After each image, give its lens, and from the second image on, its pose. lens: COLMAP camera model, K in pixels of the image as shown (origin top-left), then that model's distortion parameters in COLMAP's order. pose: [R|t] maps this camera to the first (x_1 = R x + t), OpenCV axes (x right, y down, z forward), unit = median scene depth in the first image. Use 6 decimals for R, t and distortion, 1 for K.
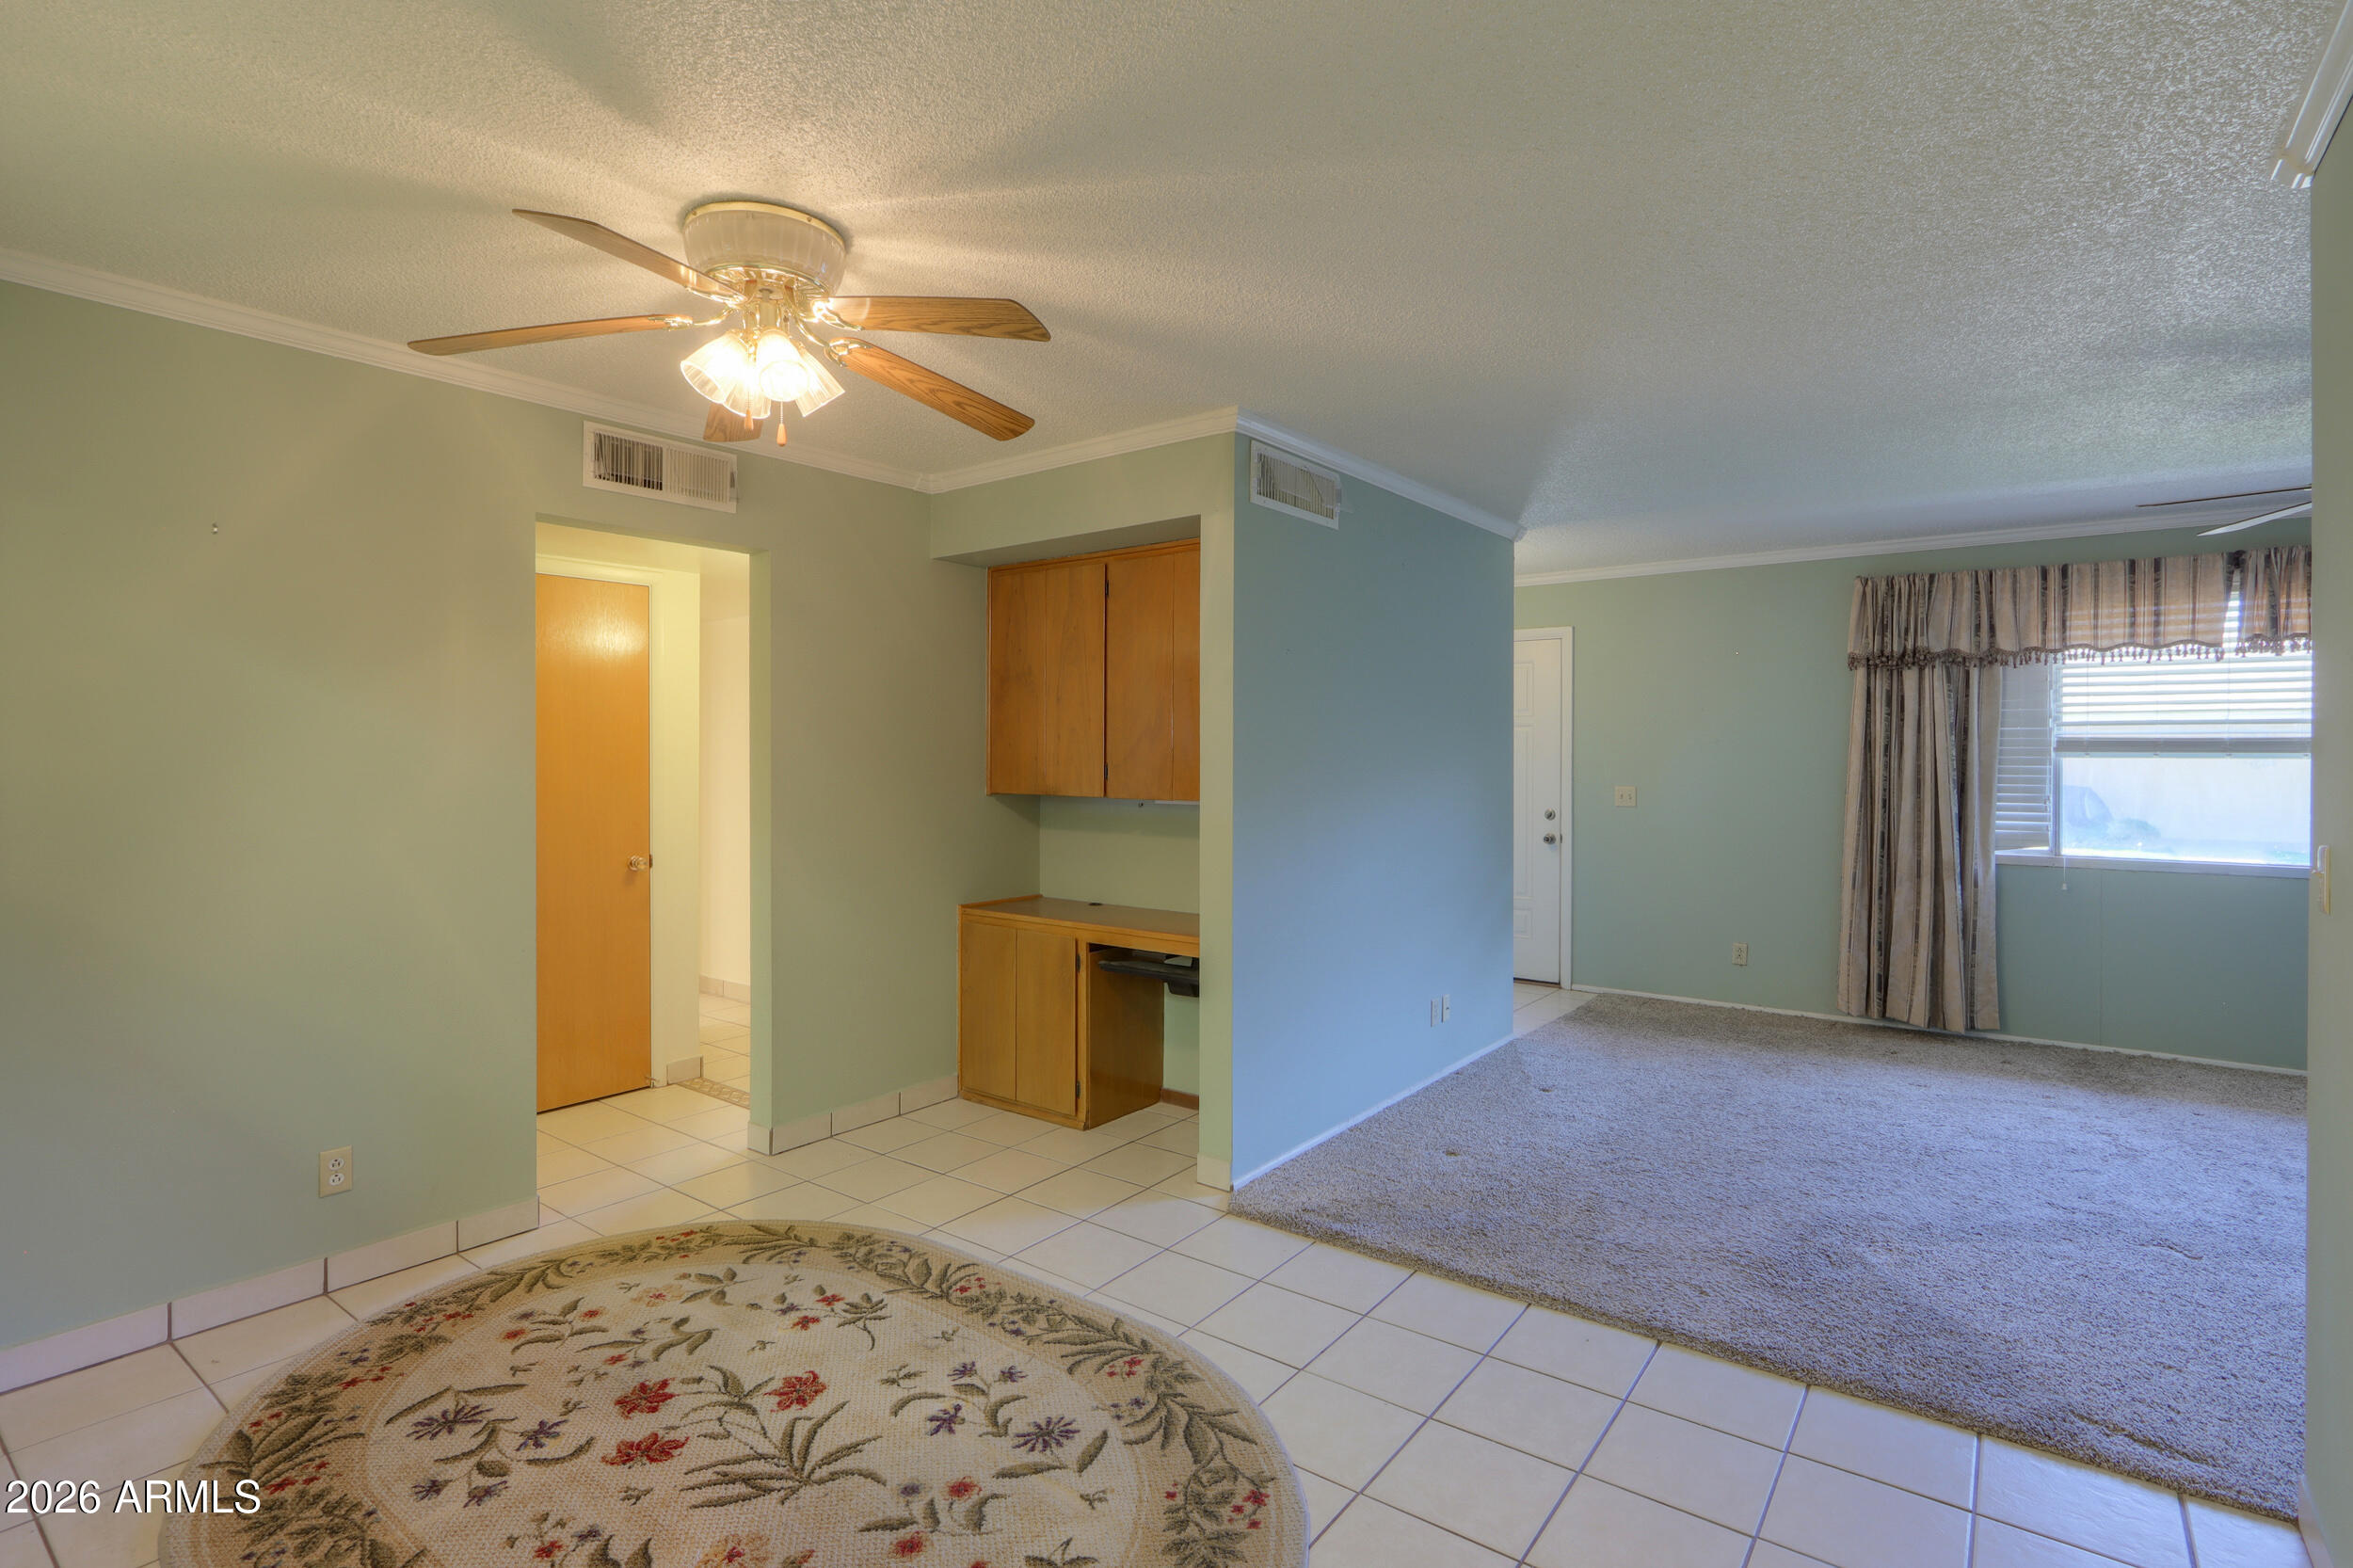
lens RADIAL K [[1134.2, 0, 1189.0], [0, 1134.2, 763.9], [0, 0, 1]] dist [-0.013034, -0.000391]
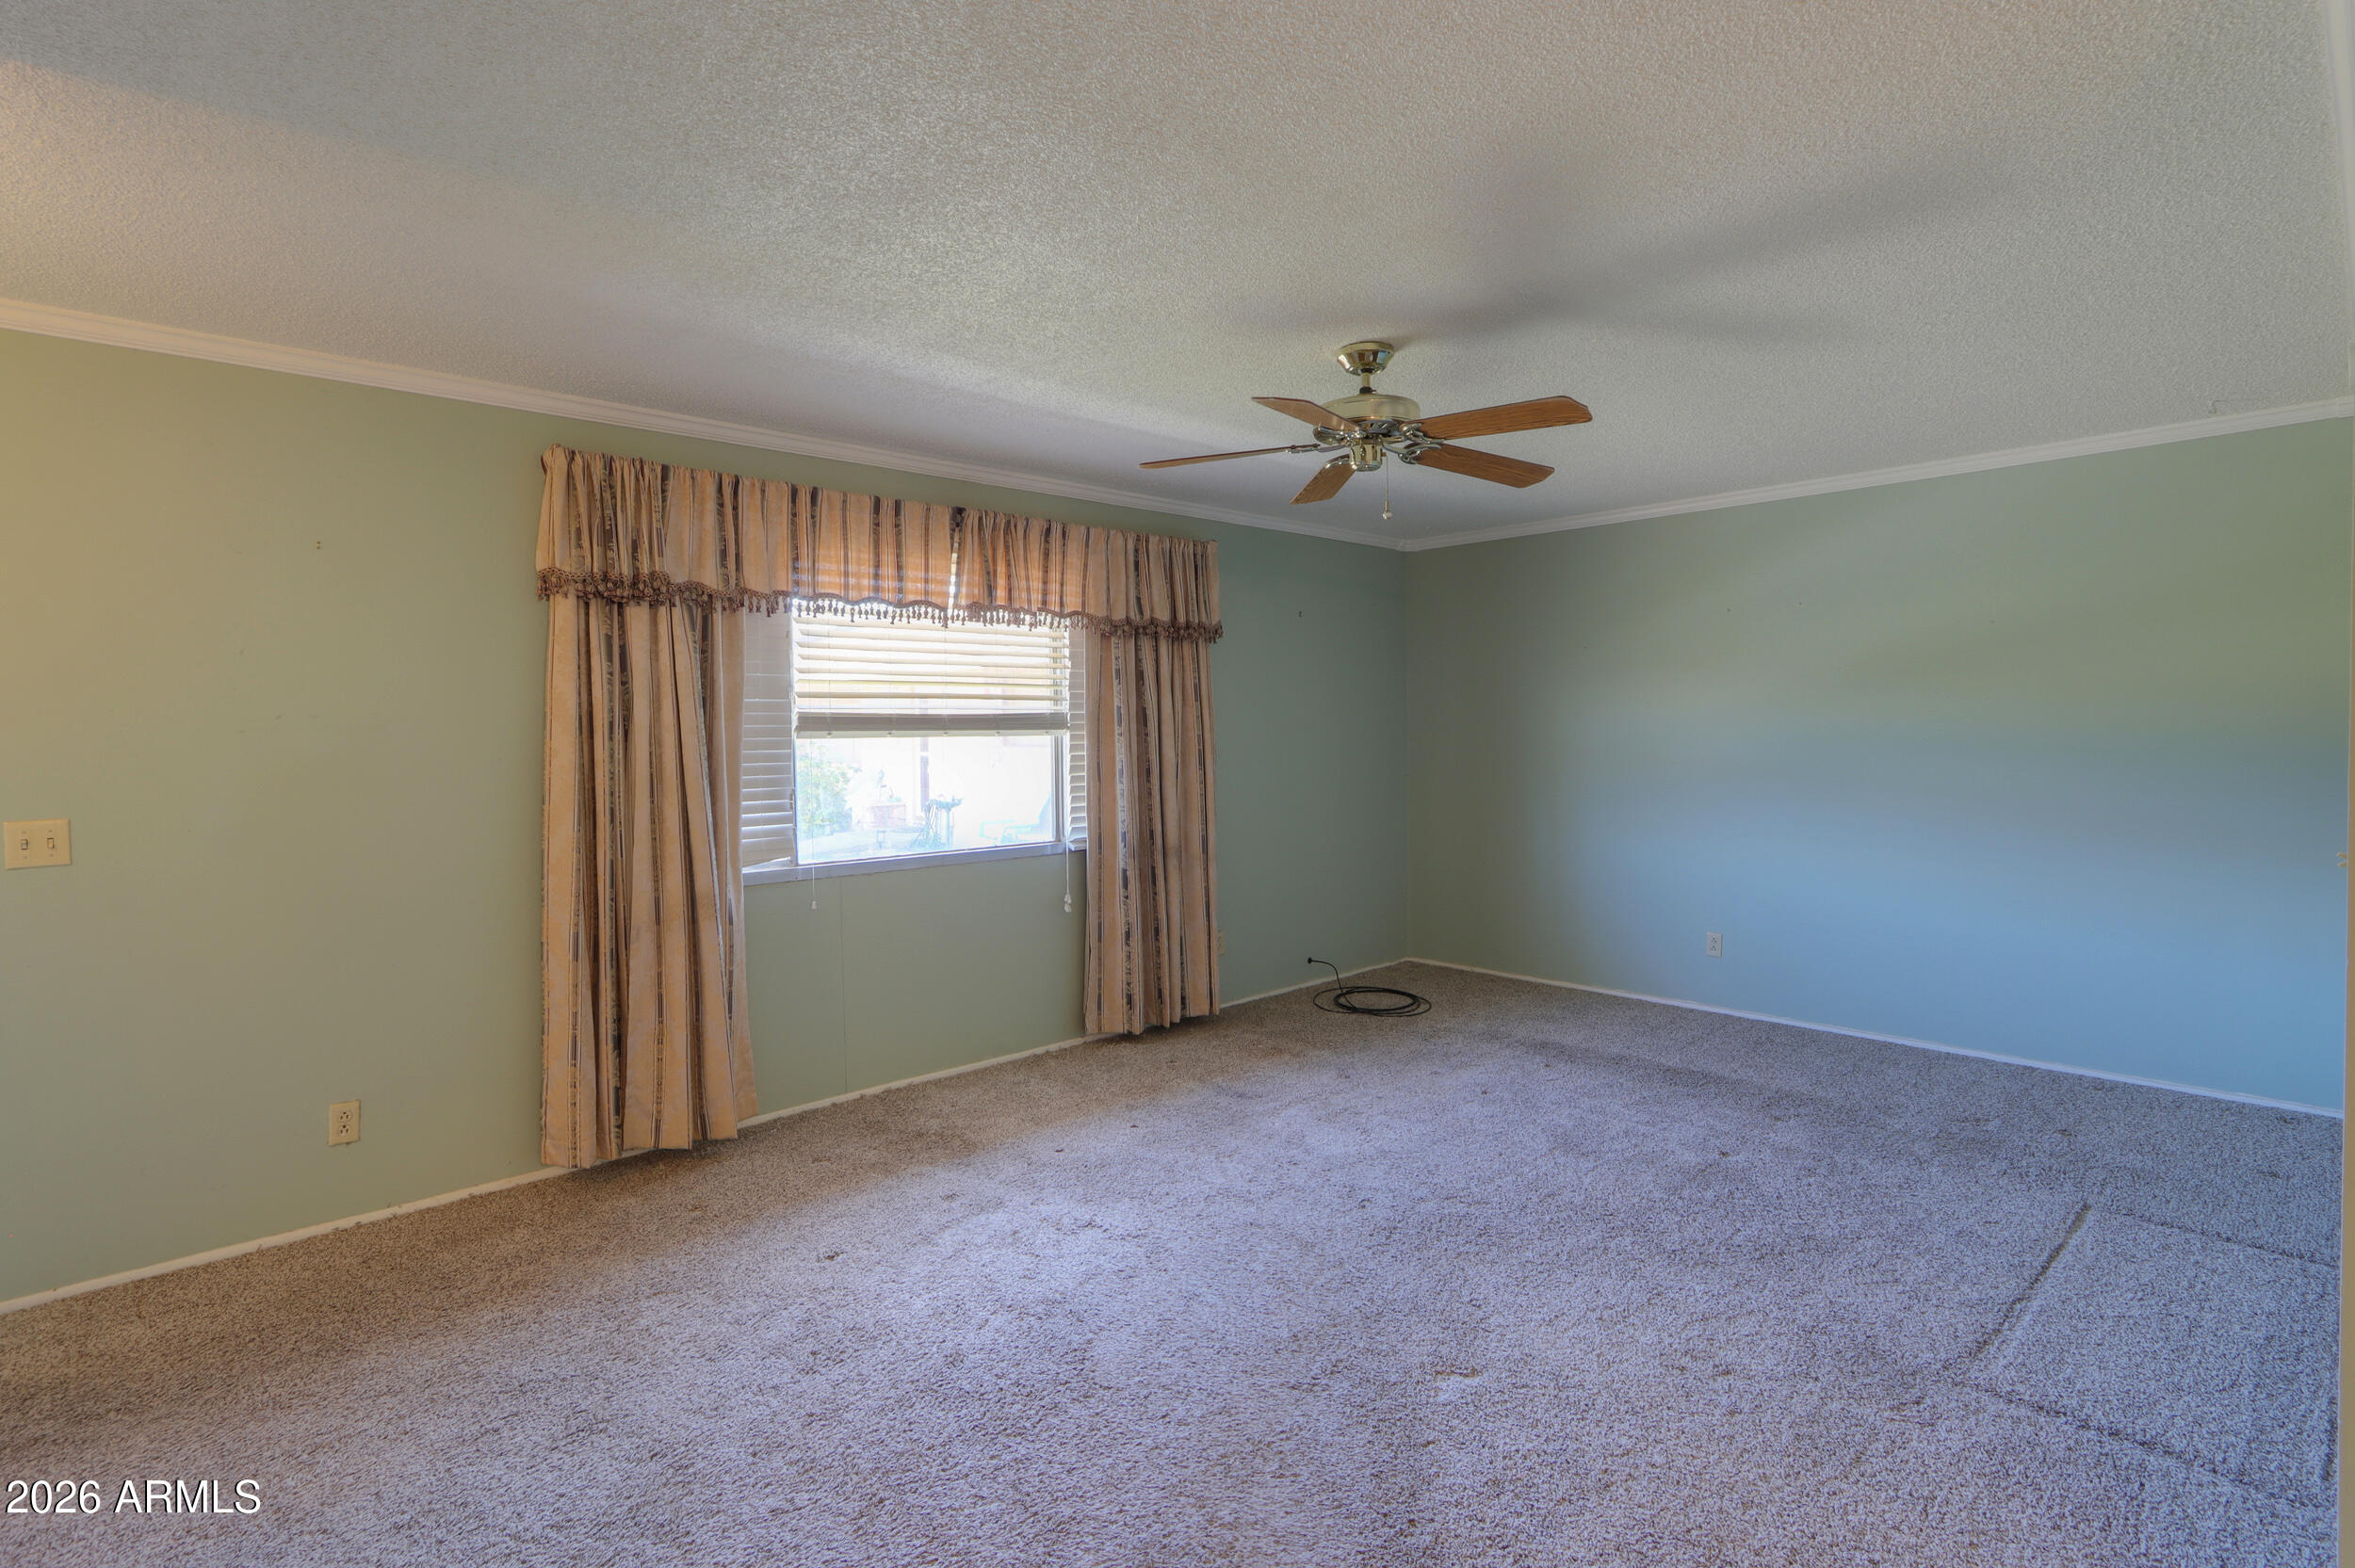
lens RADIAL K [[1135.0, 0, 1148.4], [0, 1135.0, 750.1], [0, 0, 1]] dist [-0.013034, -0.000391]
pose [[0.177572, -0.023866, 0.983818, 0.052599], [0.019448, 0.999596, 0.020738, -0.009346], [-0.983916, 0.015451, 0.177964, 0.628424]]
